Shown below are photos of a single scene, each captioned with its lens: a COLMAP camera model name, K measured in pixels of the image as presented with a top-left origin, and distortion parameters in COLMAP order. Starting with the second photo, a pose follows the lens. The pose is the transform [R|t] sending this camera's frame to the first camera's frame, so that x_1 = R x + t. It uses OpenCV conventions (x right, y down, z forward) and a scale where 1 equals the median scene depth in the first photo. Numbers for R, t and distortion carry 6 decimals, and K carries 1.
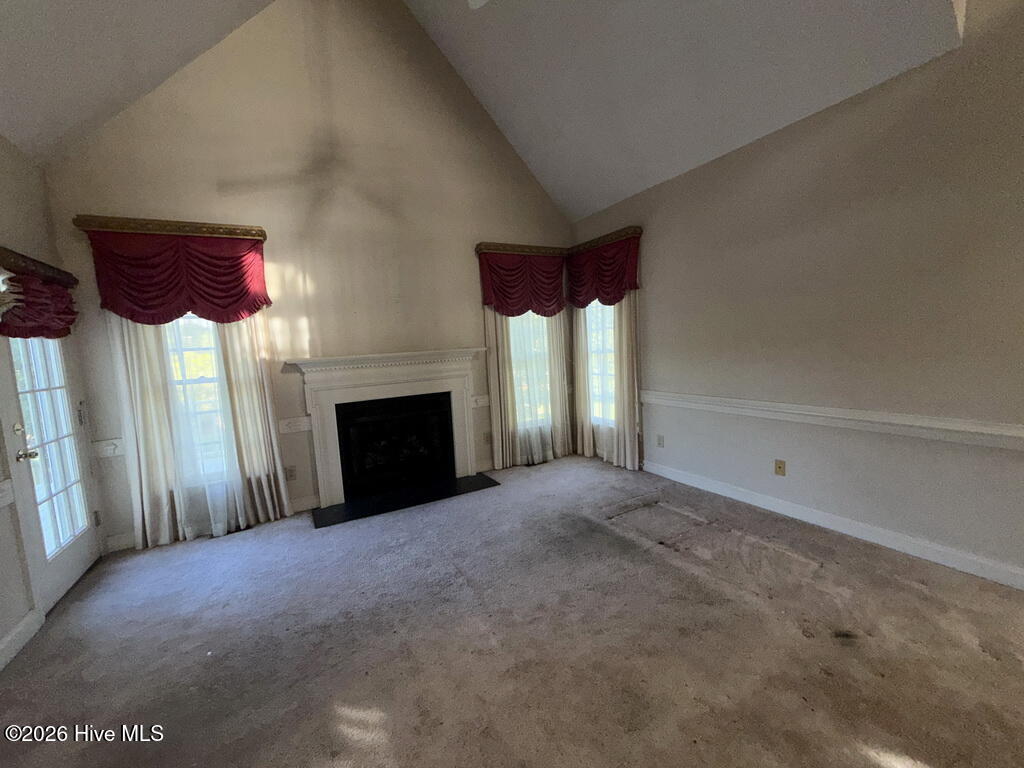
lens RADIAL K [[411.1, 0, 509.1], [0, 411.1, 384.3], [0, 0, 1]] dist [0.001515, -0.000094]
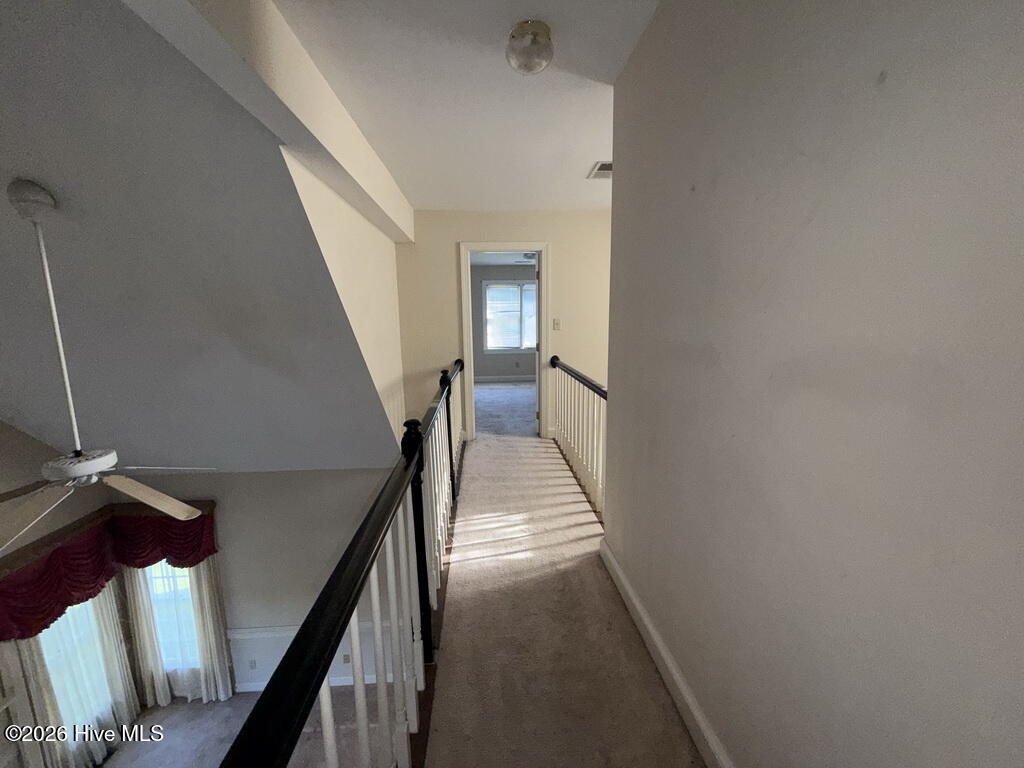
lens RADIAL K [[411.1, 0, 509.1], [0, 411.1, 384.3], [0, 0, 1]] dist [0.001515, -0.000094]
pose [[0.436051, -0.098273, 0.894540, -0.276164], [0.075446, 0.994512, 0.072479, -0.646189], [-0.896754, 0.035885, 0.441072, -0.219274]]
